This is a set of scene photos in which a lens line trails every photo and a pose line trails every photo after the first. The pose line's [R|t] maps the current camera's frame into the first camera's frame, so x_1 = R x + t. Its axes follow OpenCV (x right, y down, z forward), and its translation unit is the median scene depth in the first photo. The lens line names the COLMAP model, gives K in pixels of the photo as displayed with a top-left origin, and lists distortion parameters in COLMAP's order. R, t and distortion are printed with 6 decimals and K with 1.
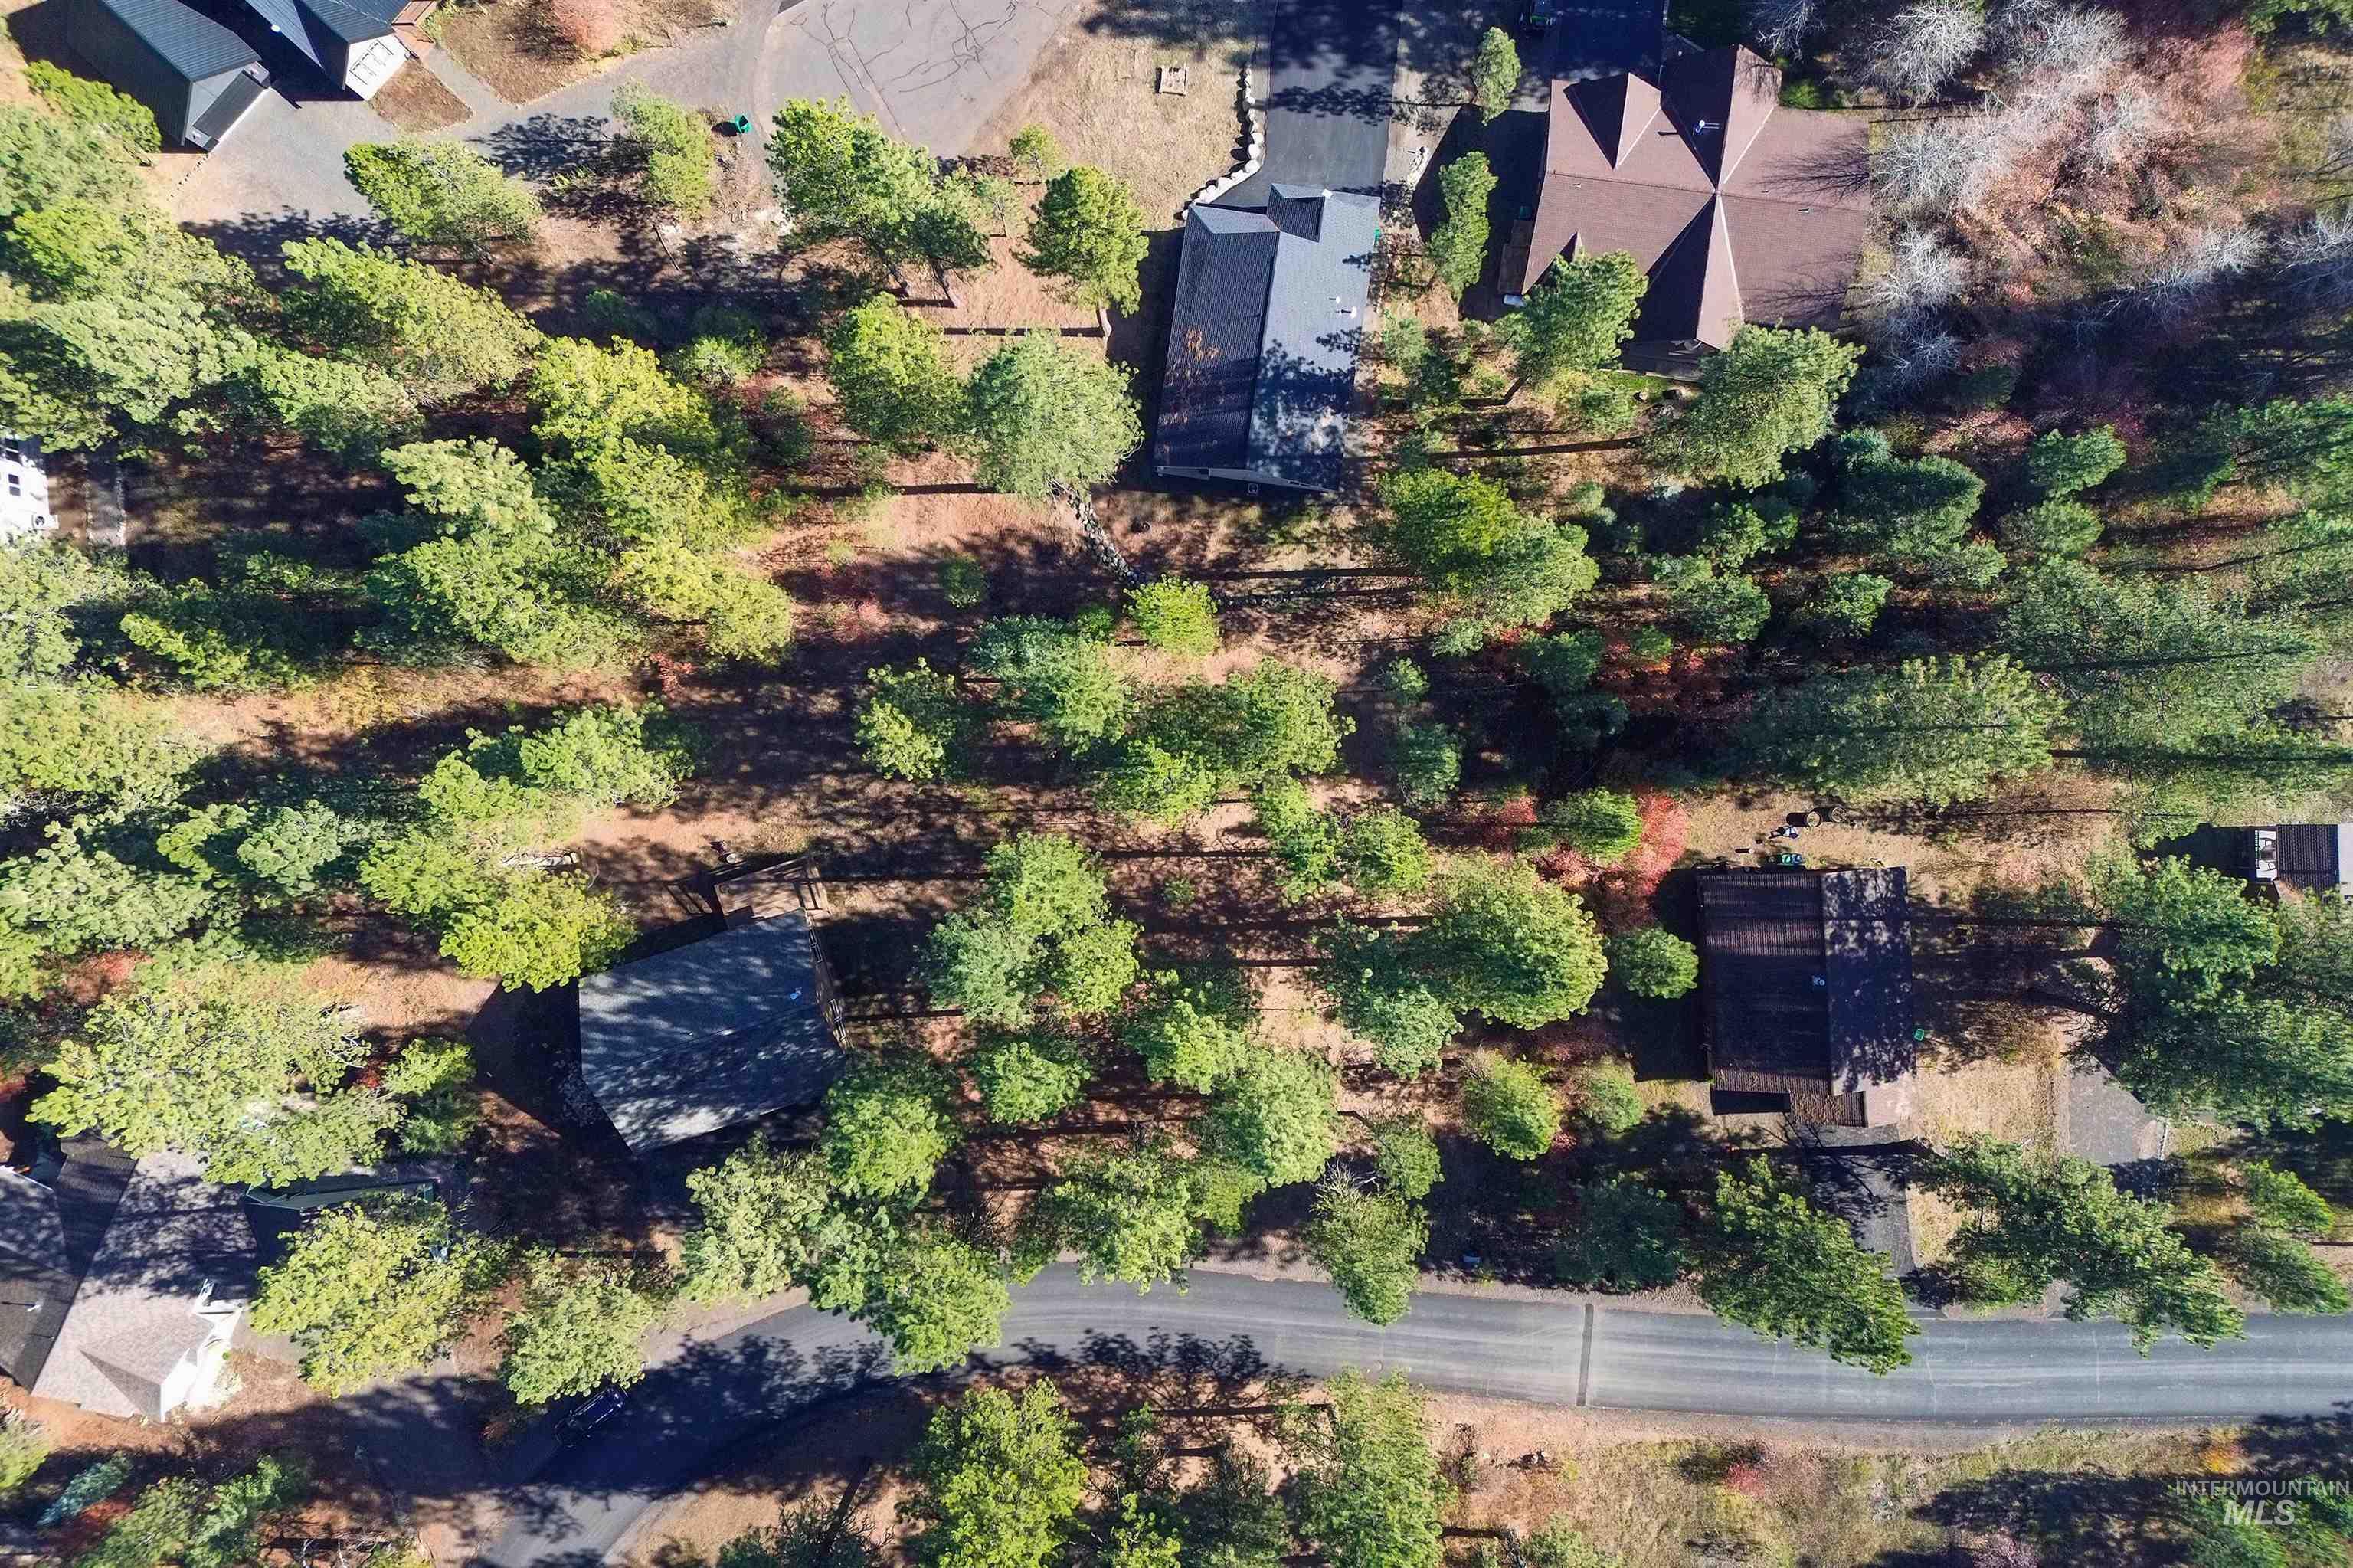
lens RADIAL K [[1638.6, 0, 1173.0], [0, 1638.6, 778.4], [0, 0, 1]] dist [0.063421, -0.056760]
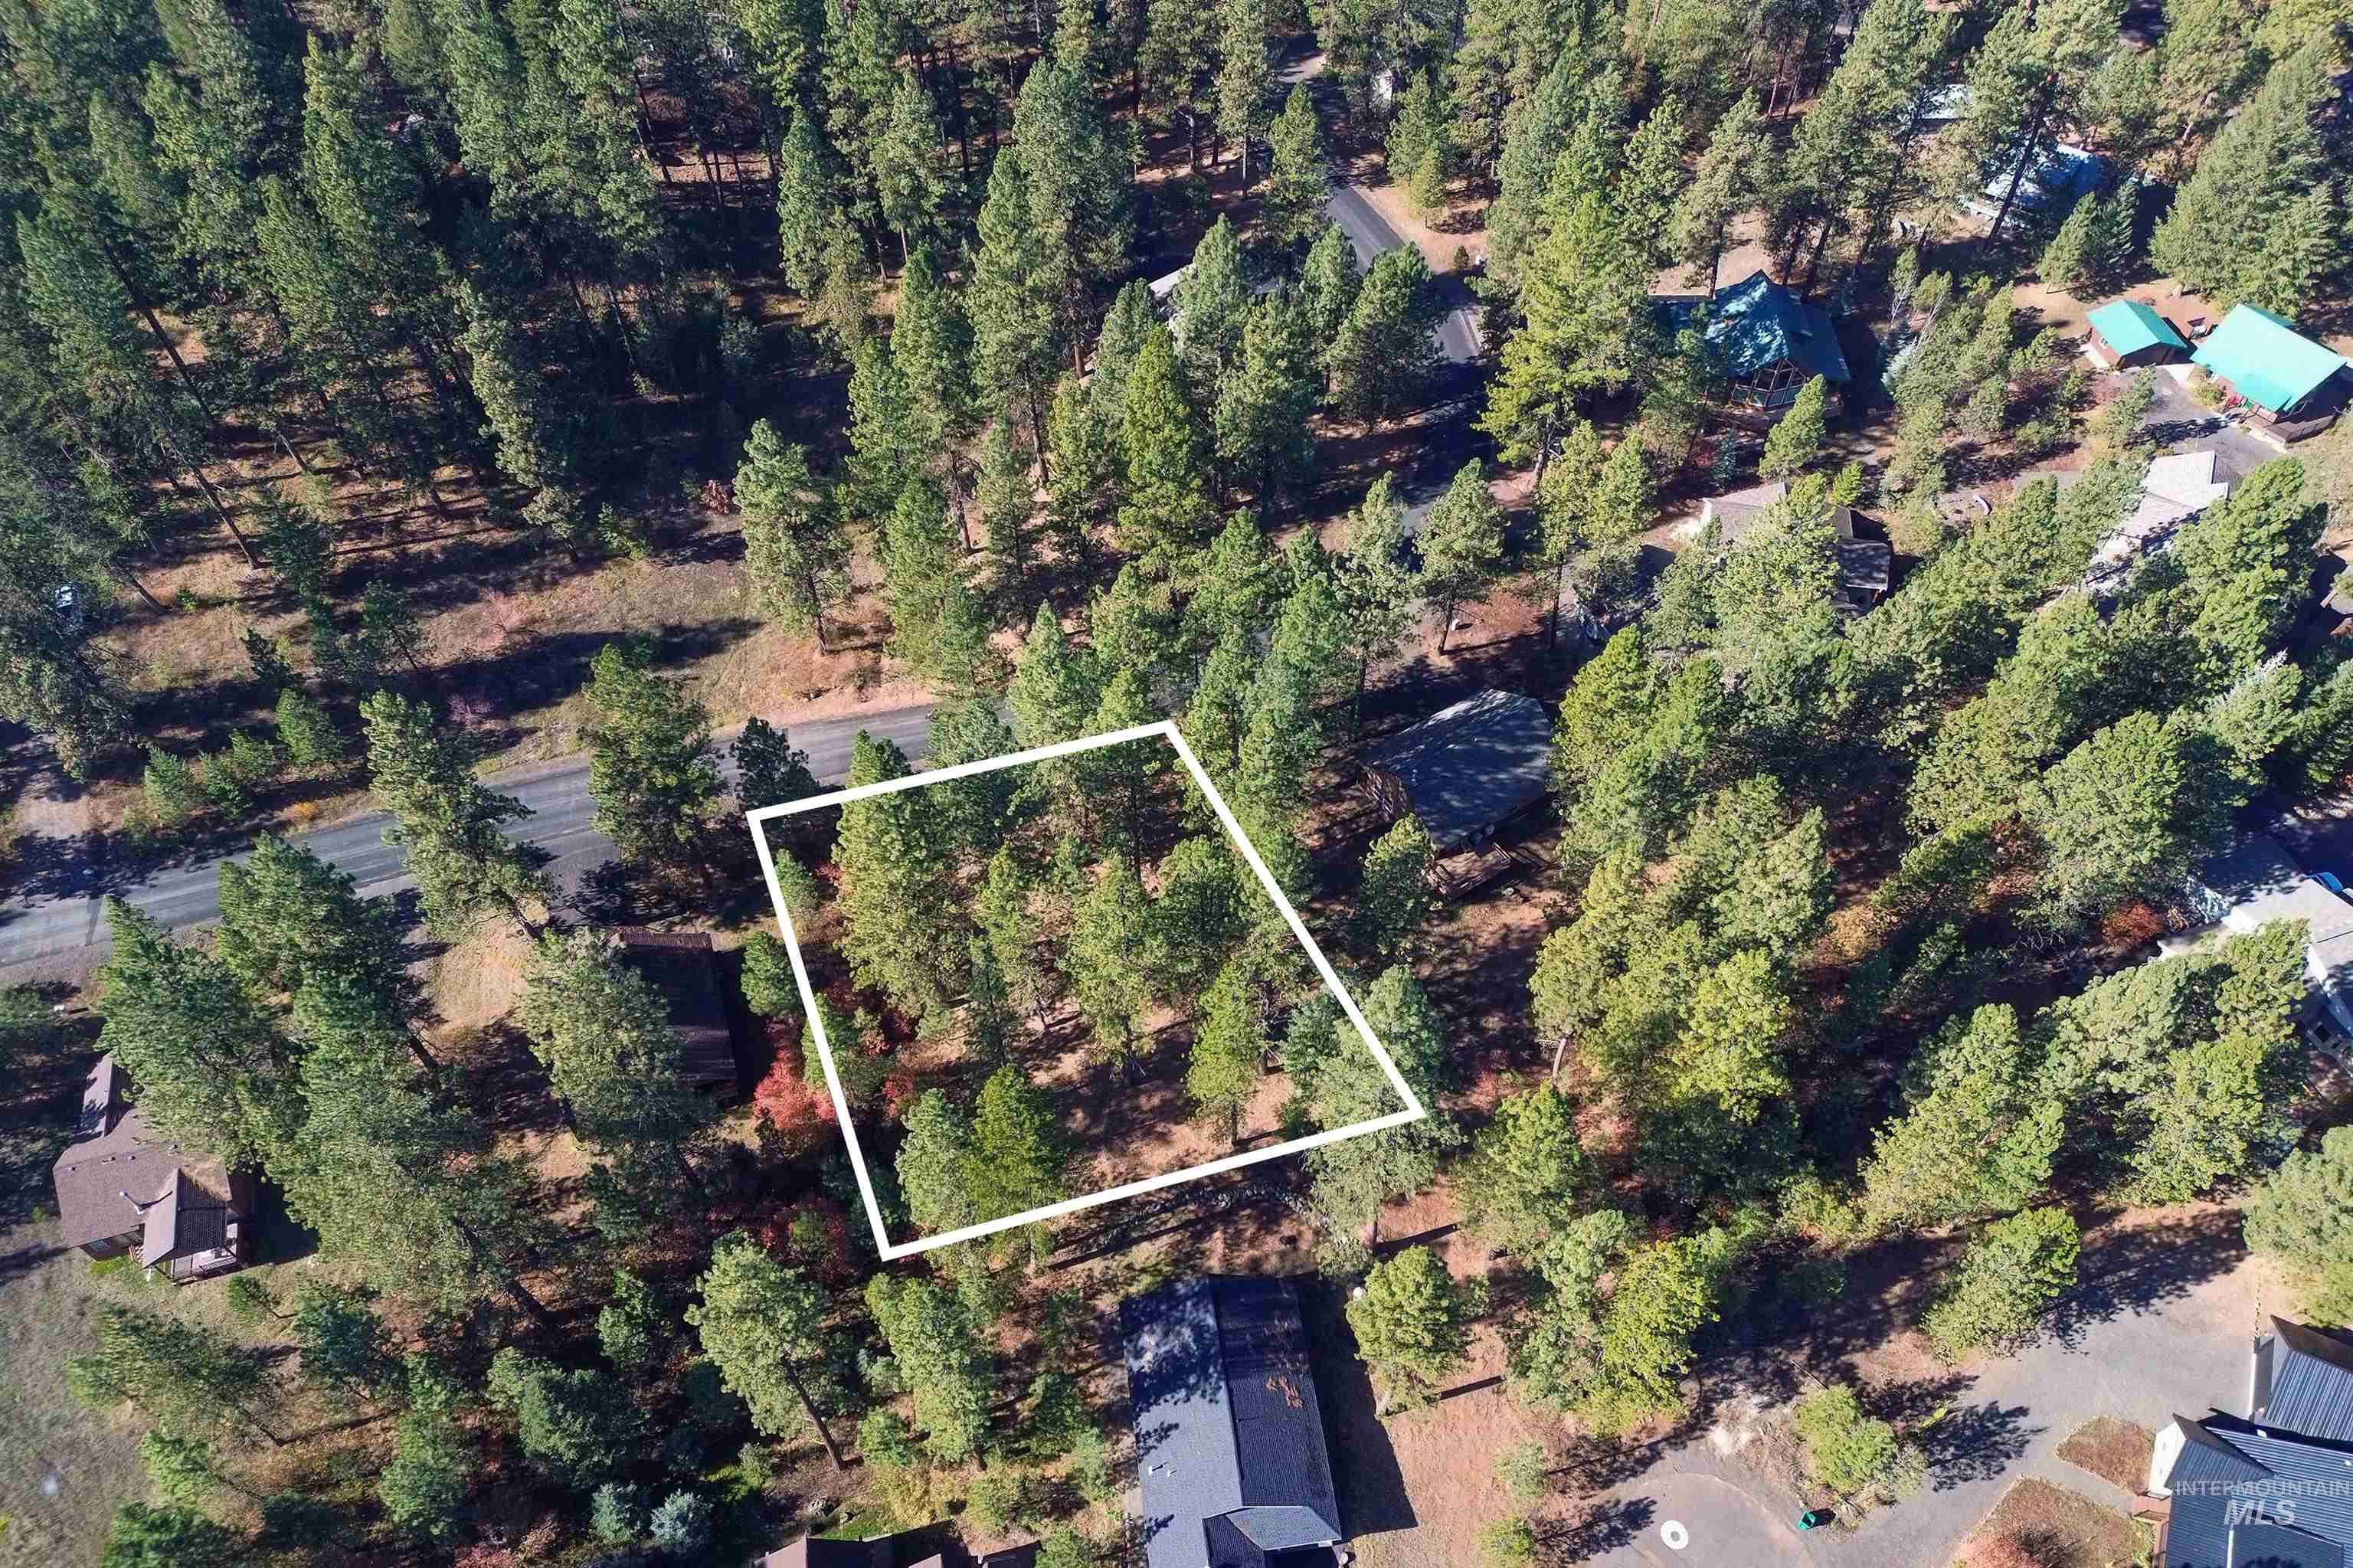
lens RADIAL K [[1638.6, 0, 1178.3], [0, 1638.6, 776.8], [0, 0, 1]] dist [0.063421, -0.056760]
pose [[-0.961358, 0.228207, -0.153991, 0.150657], [-0.274339, -0.747354, 0.605144, -0.577586], [0.023013, 0.624005, 0.781081, -0.045315]]
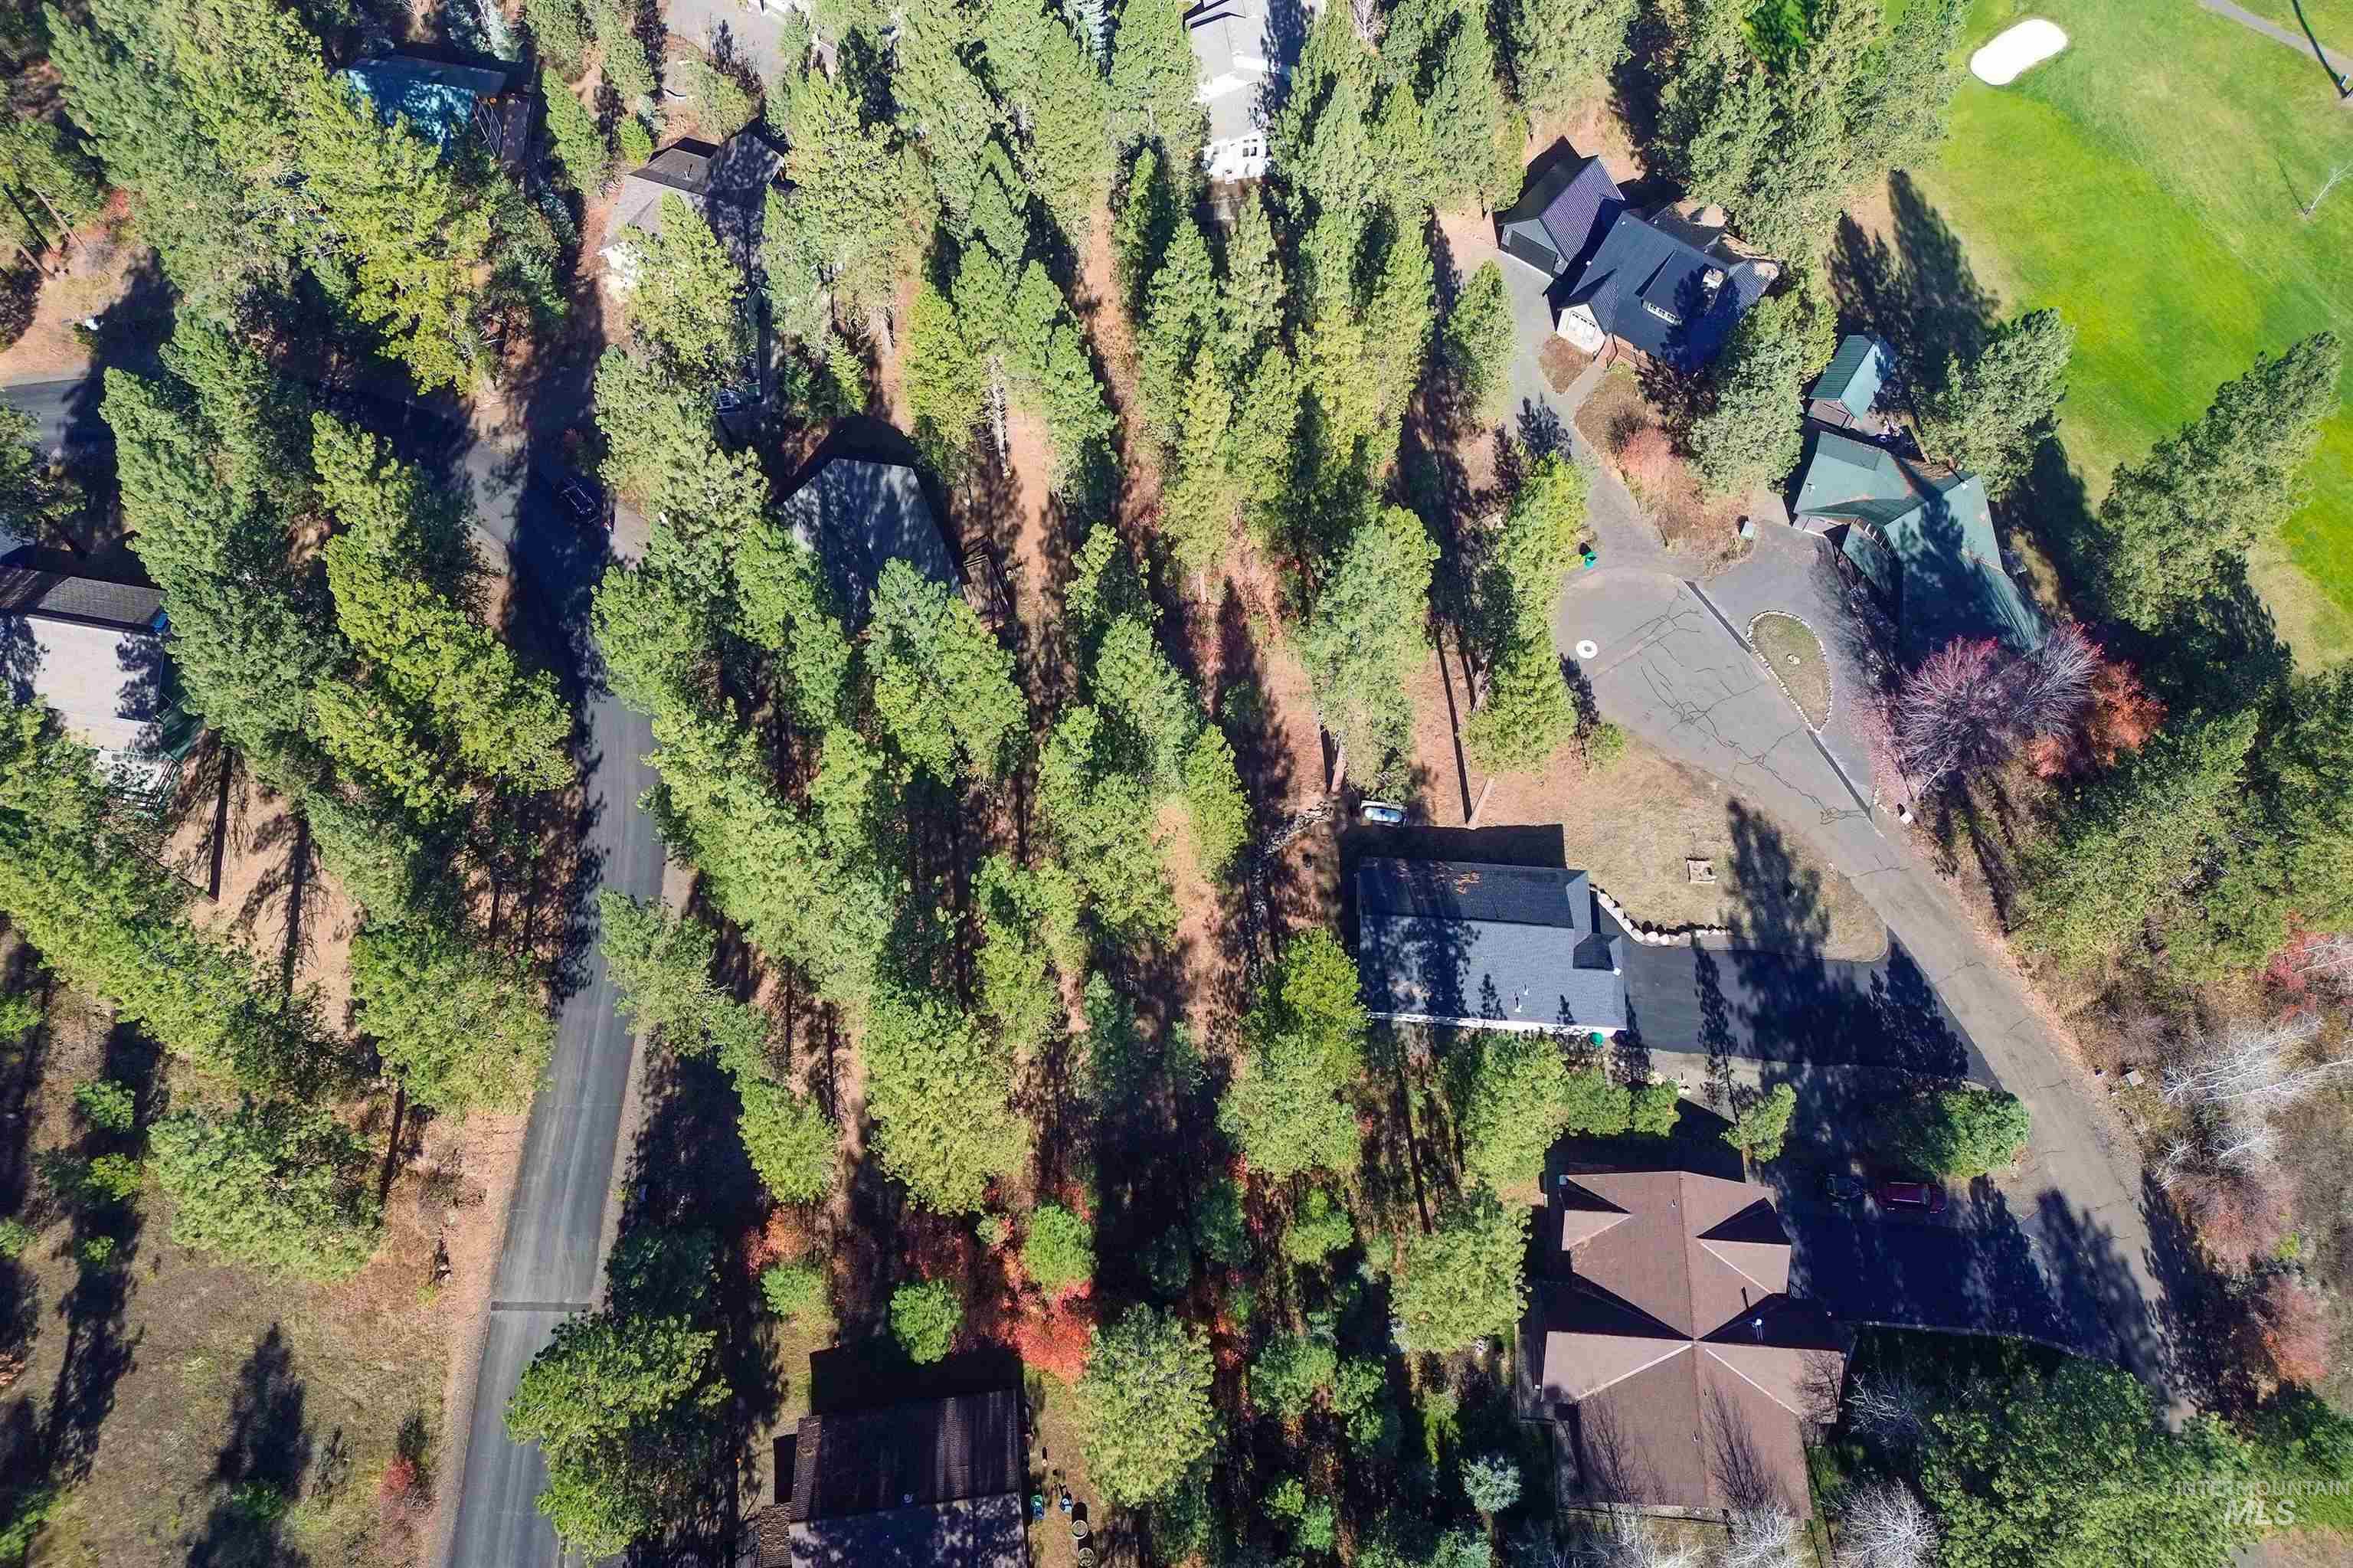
lens RADIAL K [[1638.6, 0, 1179.9], [0, 1638.6, 771.4], [0, 0, 1]] dist [0.063421, -0.056760]
pose [[0.072560, 0.889059, -0.452006, 0.447417], [-0.997343, 0.067608, -0.027124, -0.037106], [0.006444, 0.452773, 0.891602, -0.055089]]
